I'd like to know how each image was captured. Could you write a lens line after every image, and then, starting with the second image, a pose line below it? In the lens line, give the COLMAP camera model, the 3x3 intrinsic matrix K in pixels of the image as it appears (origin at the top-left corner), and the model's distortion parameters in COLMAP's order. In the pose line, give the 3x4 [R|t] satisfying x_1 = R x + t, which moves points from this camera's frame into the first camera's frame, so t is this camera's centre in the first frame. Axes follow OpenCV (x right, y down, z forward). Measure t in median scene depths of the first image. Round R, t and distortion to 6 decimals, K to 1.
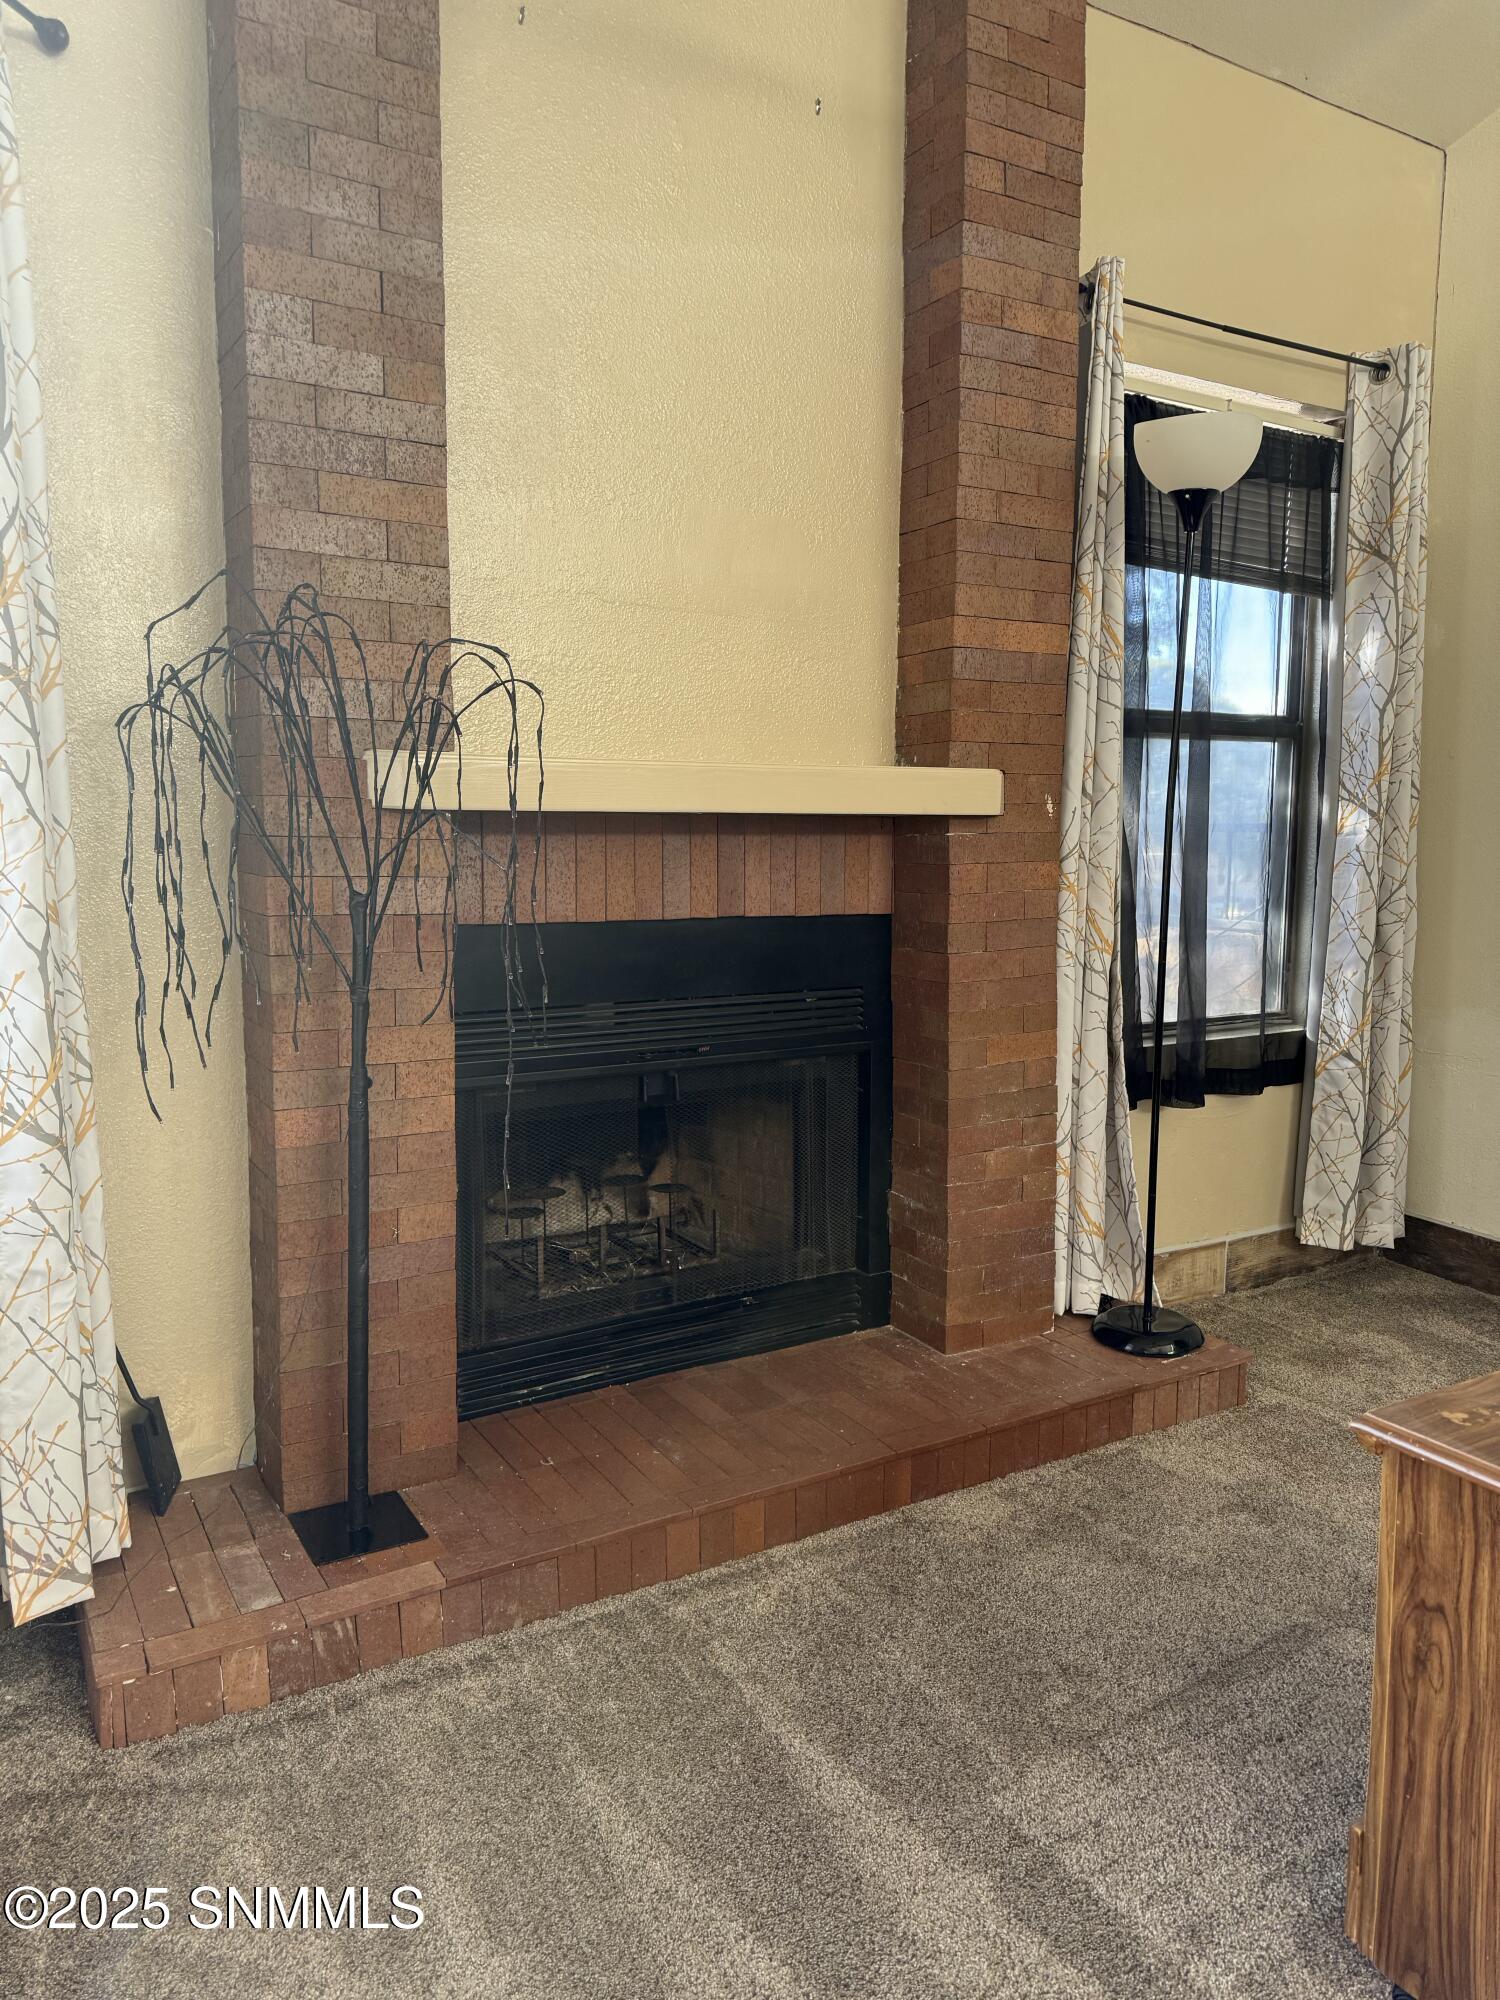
lens RADIAL K [[1421.4, 0, 755.5], [0, 1421.4, 1006.8], [0, 0, 1]] dist [0.045971, -0.049516]
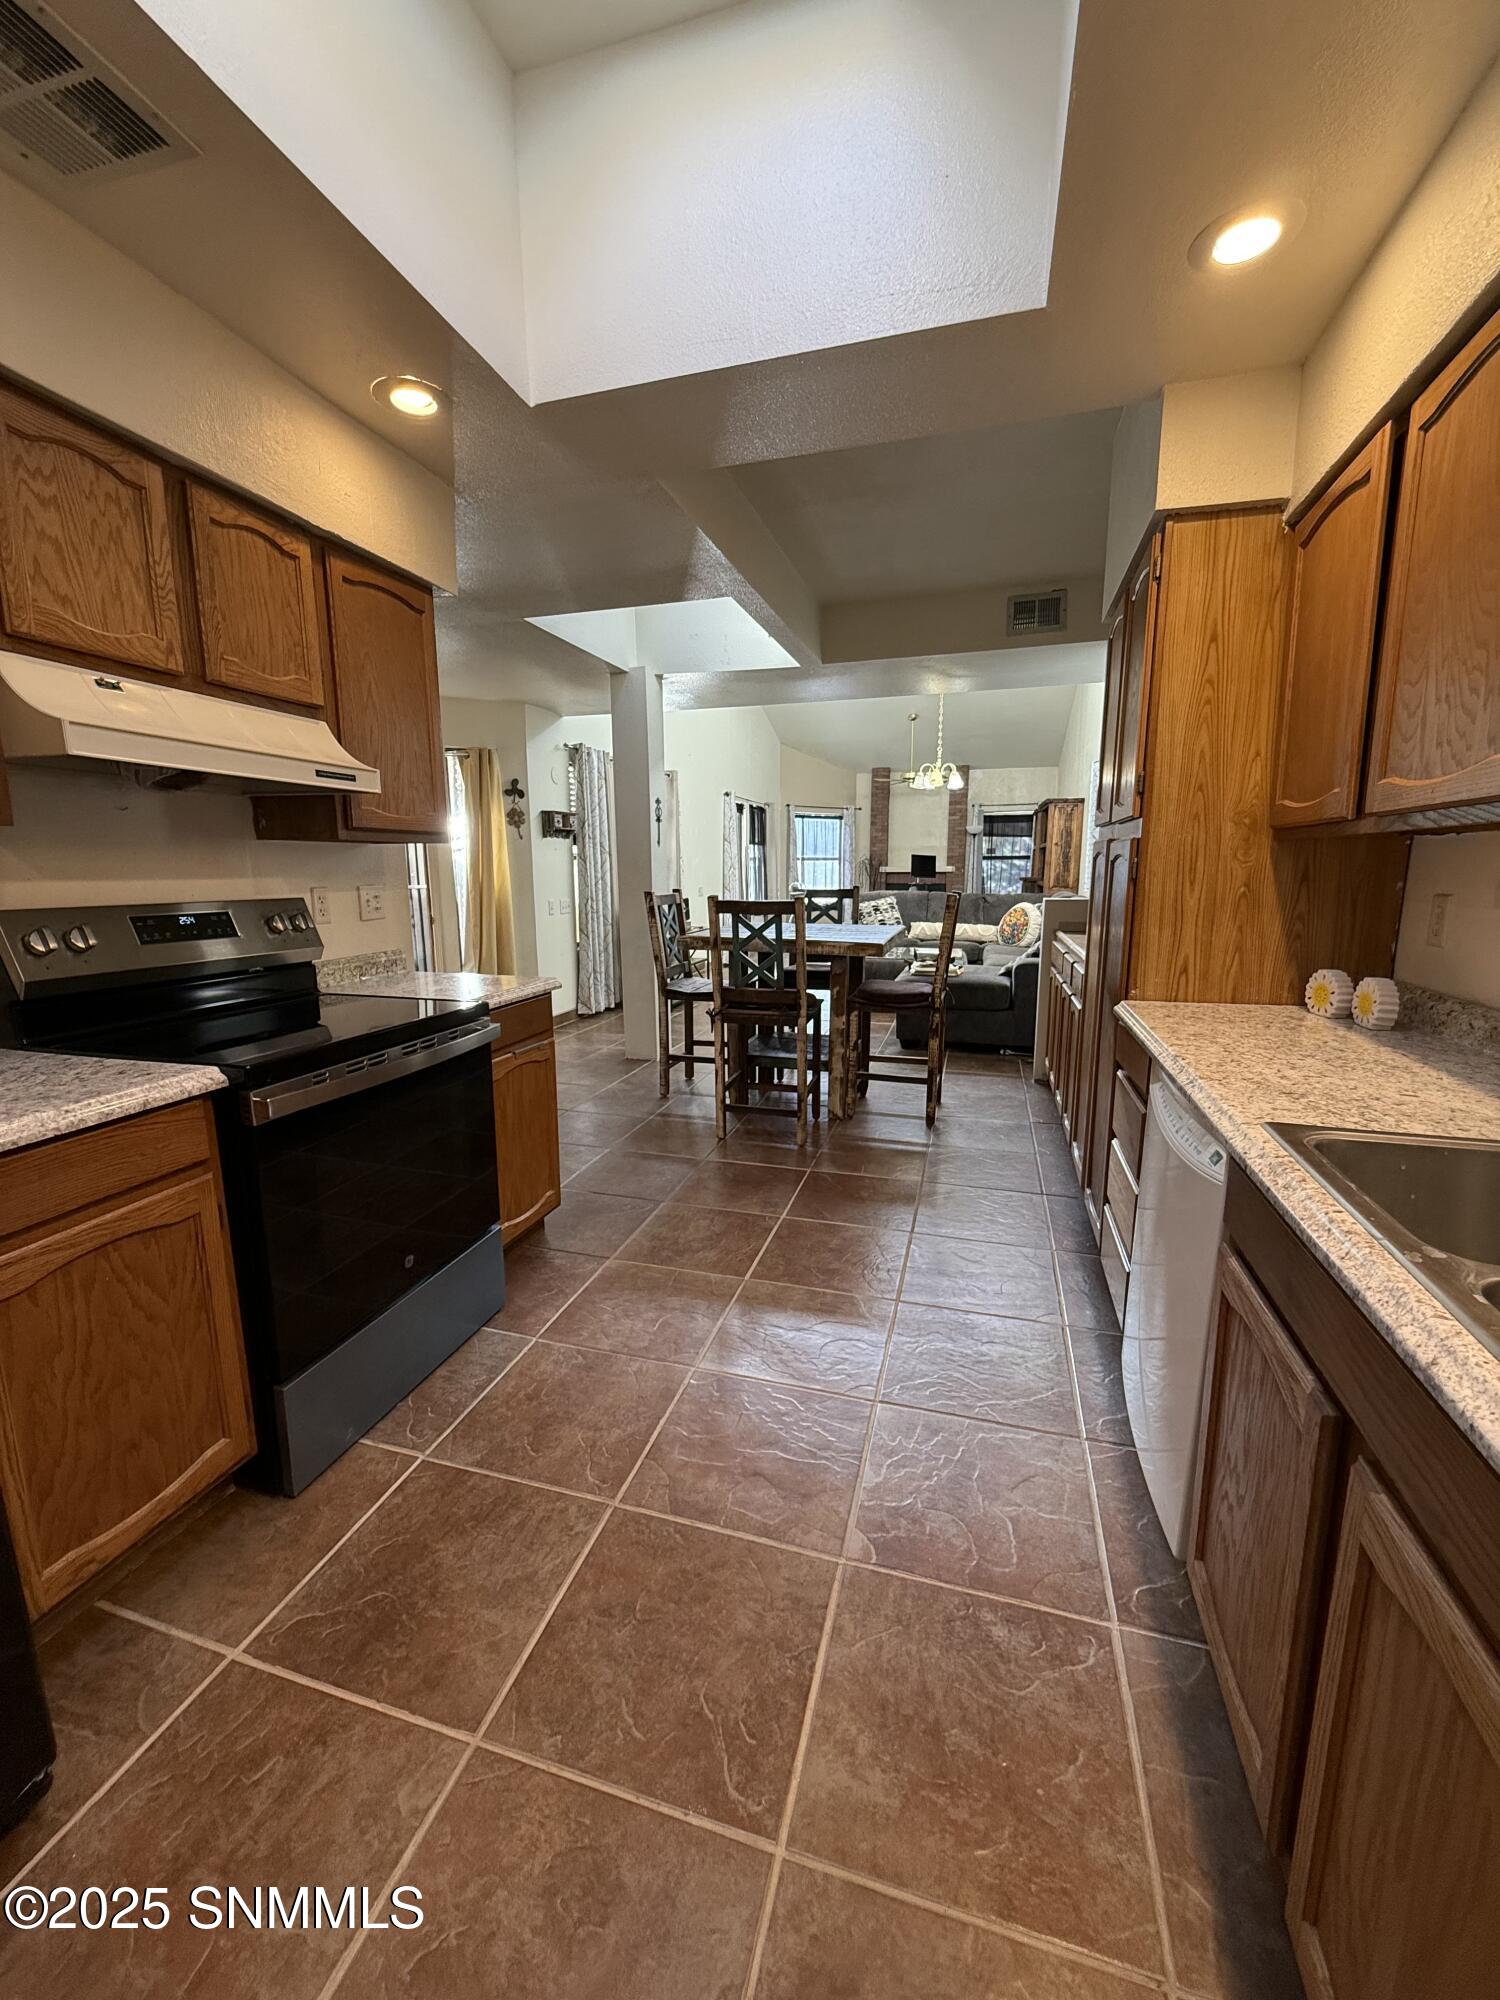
lens RADIAL K [[793.7, 0, 744.3], [0, 793.7, 1008.8], [0, 0, 1]] dist [0.001633, 0.000311]
pose [[0.671003, 0.121493, -0.731433, 3.545994], [-0.085663, 0.992581, 0.086284, 0.458123], [0.736489, 0.004760, 0.676433, -3.819549]]
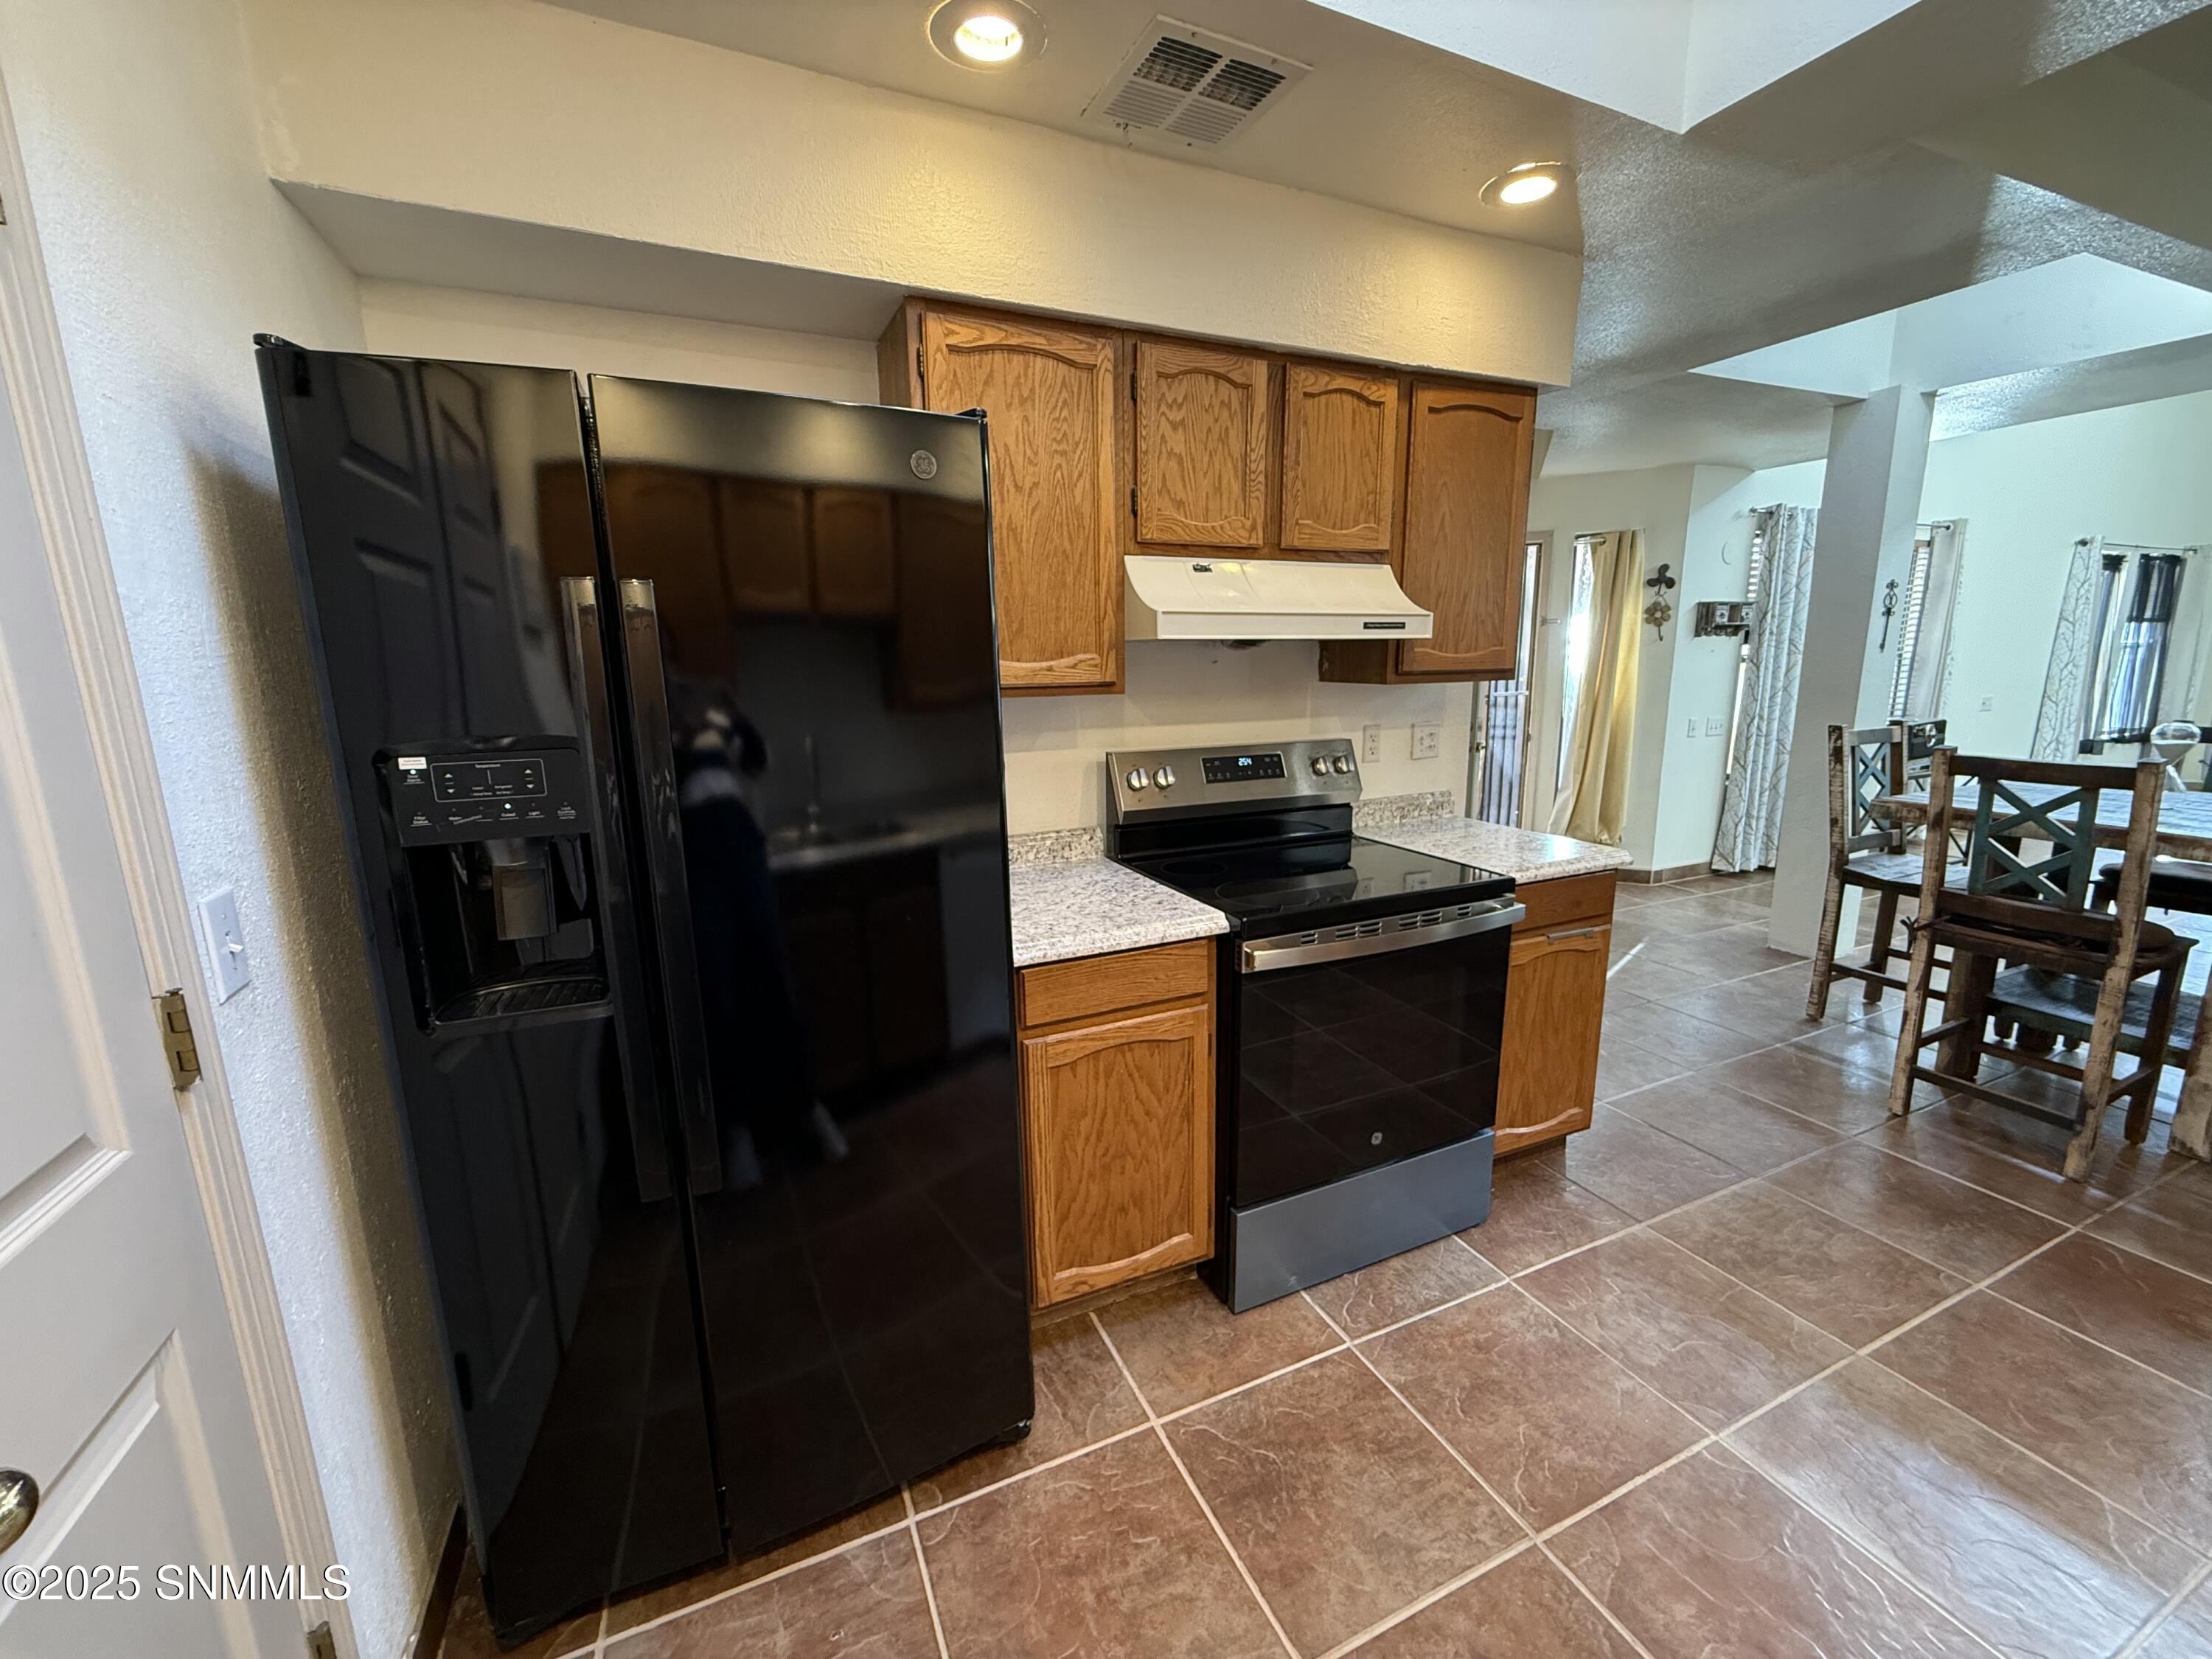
lens RADIAL K [[877.9, 0, 1101.1], [0, 877.9, 829.4], [0, 0, 1]] dist [0.001633, 0.000311]
pose [[-0.122634, 0.185293, -0.975001, 3.565301], [-0.111187, 0.973667, 0.199025, 0.377721], [0.986204, 0.132815, -0.098802, -3.738972]]
